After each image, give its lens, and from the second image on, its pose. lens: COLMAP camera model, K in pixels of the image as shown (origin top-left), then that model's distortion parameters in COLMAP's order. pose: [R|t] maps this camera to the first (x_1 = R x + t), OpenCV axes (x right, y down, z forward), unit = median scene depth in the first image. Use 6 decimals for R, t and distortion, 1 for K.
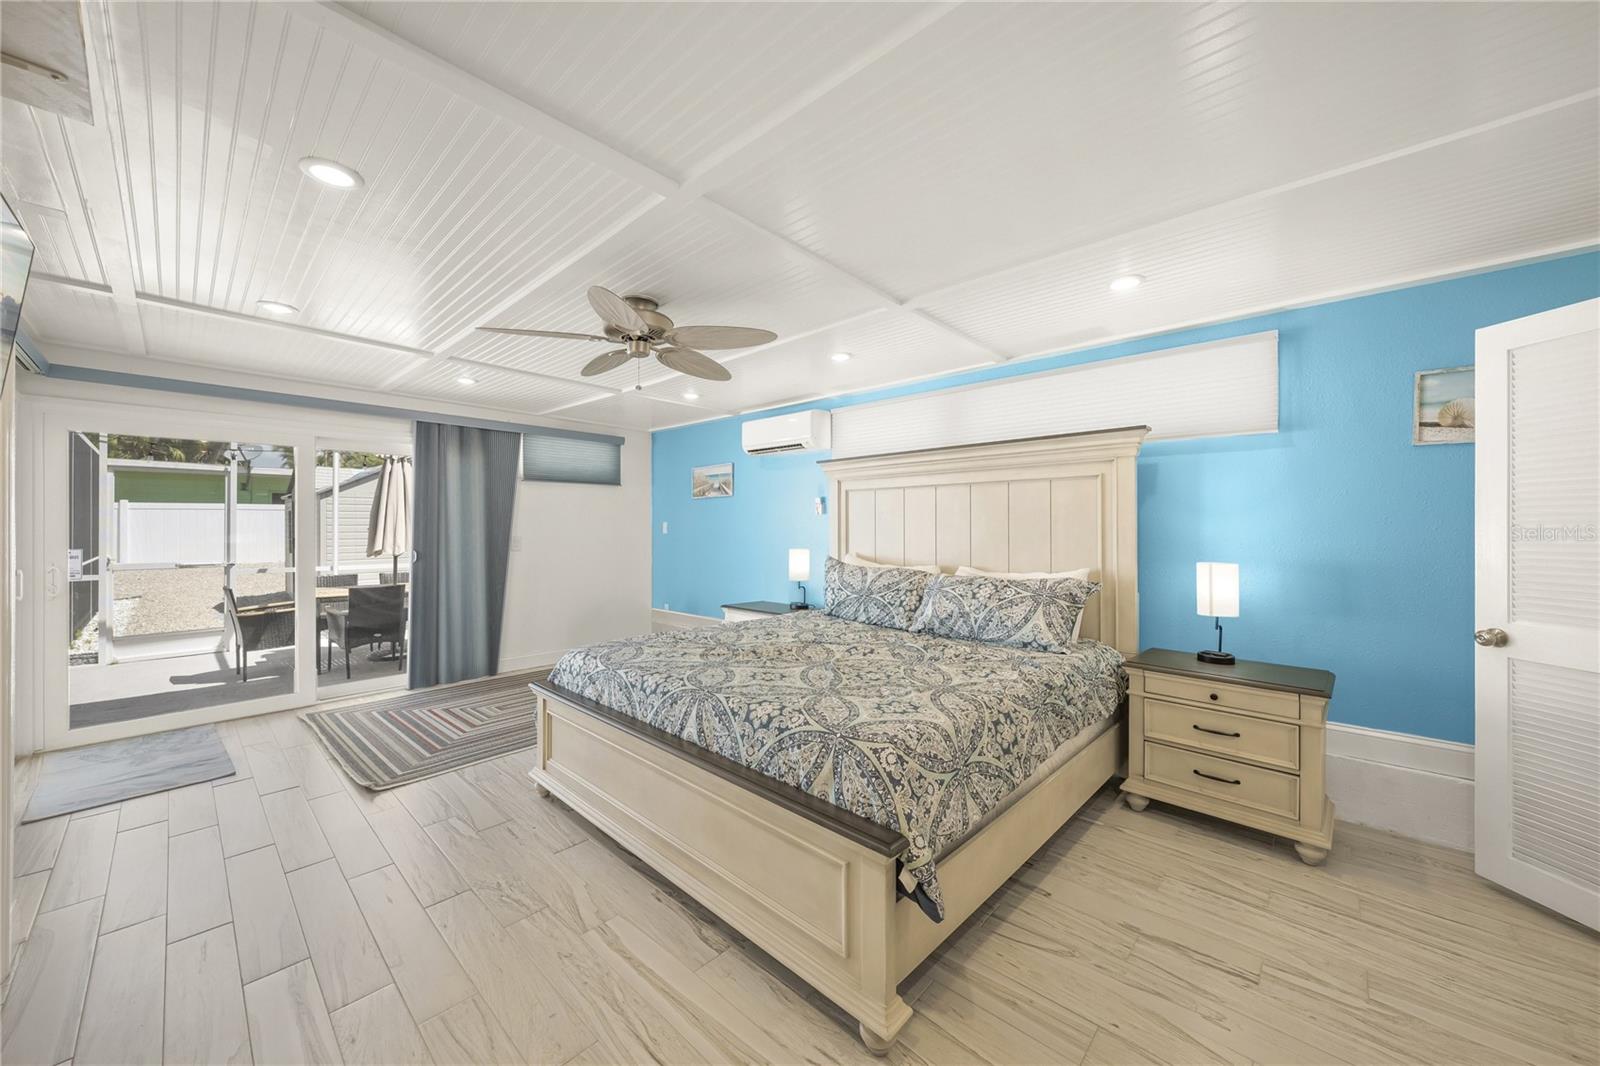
lens RADIAL K [[587.2, 0, 808.9], [0, 587.2, 526.4], [0, 0, 1]] dist [-0.001936, 0.000073]
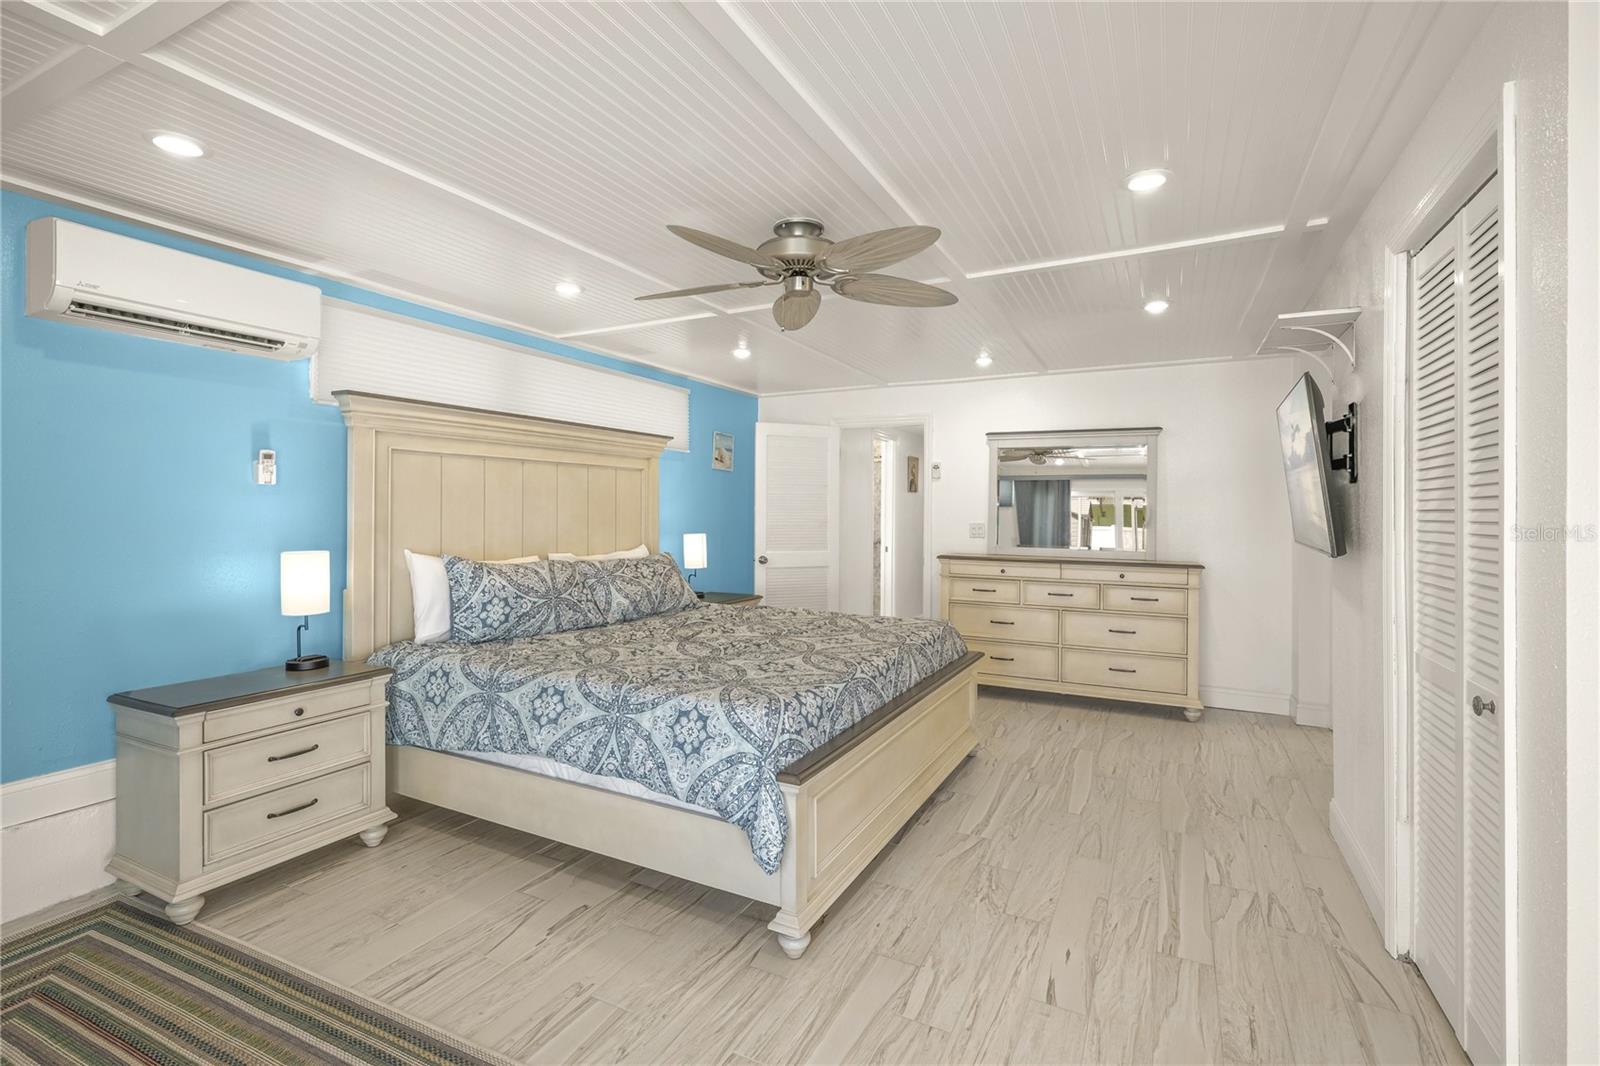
lens RADIAL K [[724.0, 0, 806.3], [0, 724.0, 516.1], [0, 0, 1]] dist [0.002877, -0.001115]
pose [[-0.273242, -0.003926, 0.961937, -1.028135], [0.002583, 0.999985, 0.004815, 0.005618], [-0.961942, 0.003800, -0.273228, 1.050910]]
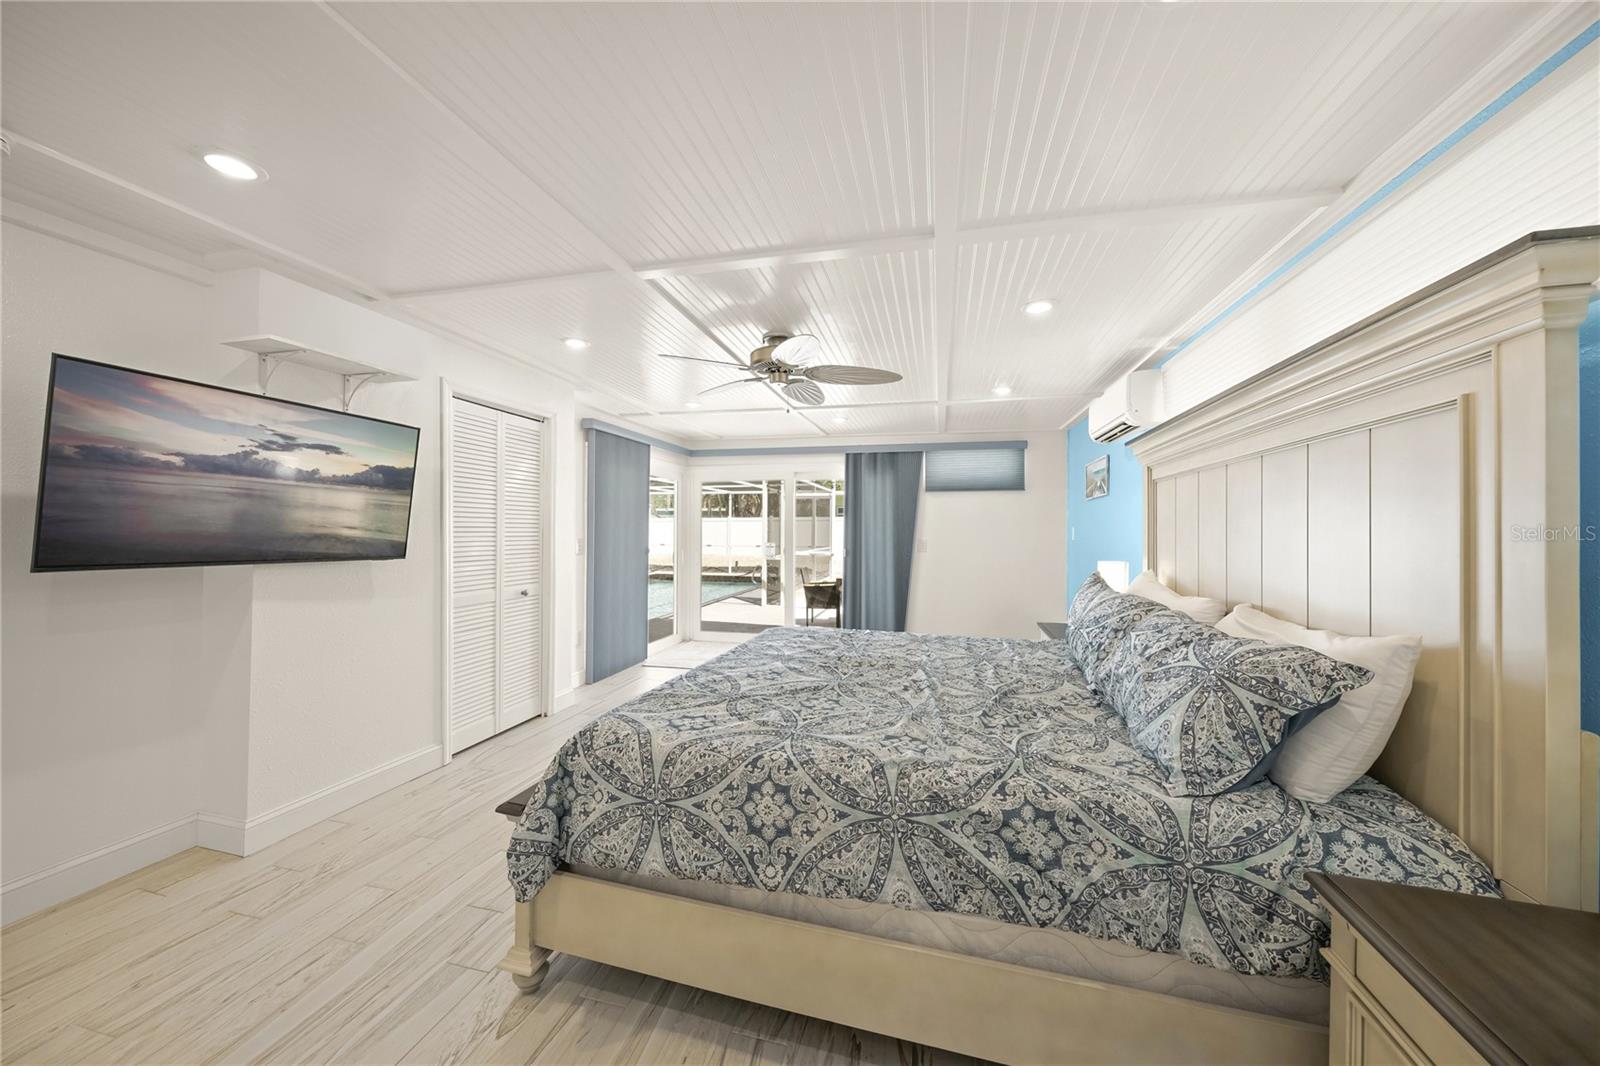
lens RADIAL K [[550.2, 0, 794.1], [0, 550.2, 532.9], [0, 0, 1]] dist [-0.000434, -0.000050]
pose [[0.467721, 0.005980, -0.883856, 0.586365], [-0.004978, 0.999979, 0.004131, 0.000492], [0.883862, 0.002468, 0.467741, 0.429016]]
